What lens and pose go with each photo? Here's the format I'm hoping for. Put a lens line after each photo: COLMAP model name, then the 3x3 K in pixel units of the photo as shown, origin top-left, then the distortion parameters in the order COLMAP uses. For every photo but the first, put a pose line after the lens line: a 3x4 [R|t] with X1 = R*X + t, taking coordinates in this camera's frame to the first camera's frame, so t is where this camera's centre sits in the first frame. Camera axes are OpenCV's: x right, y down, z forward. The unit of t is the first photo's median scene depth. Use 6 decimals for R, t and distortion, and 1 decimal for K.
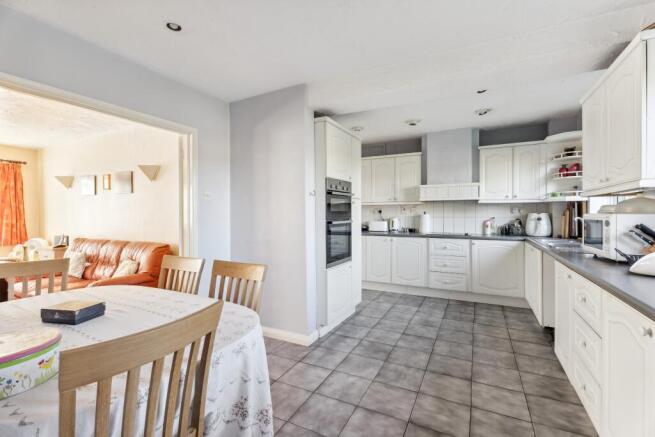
lens RADIAL K [[298.2, 0, 324.3], [0, 298.2, 215.5], [0, 0, 1]] dist [0.003819, 0.000297]
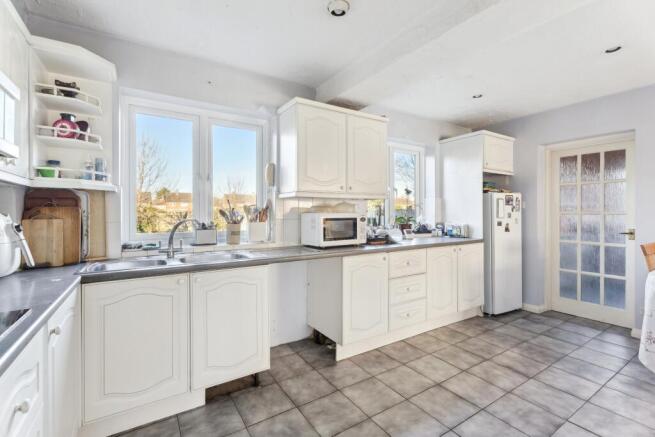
lens RADIAL K [[298.2, 0, 329.6], [0, 298.2, 214.1], [0, 0, 1]] dist [0.003819, 0.000297]
pose [[-0.871252, 0.001242, 0.490835, 0.334803], [0.008184, 0.999895, 0.011998, -0.011618], [-0.490769, 0.014470, -0.871170, 2.075912]]
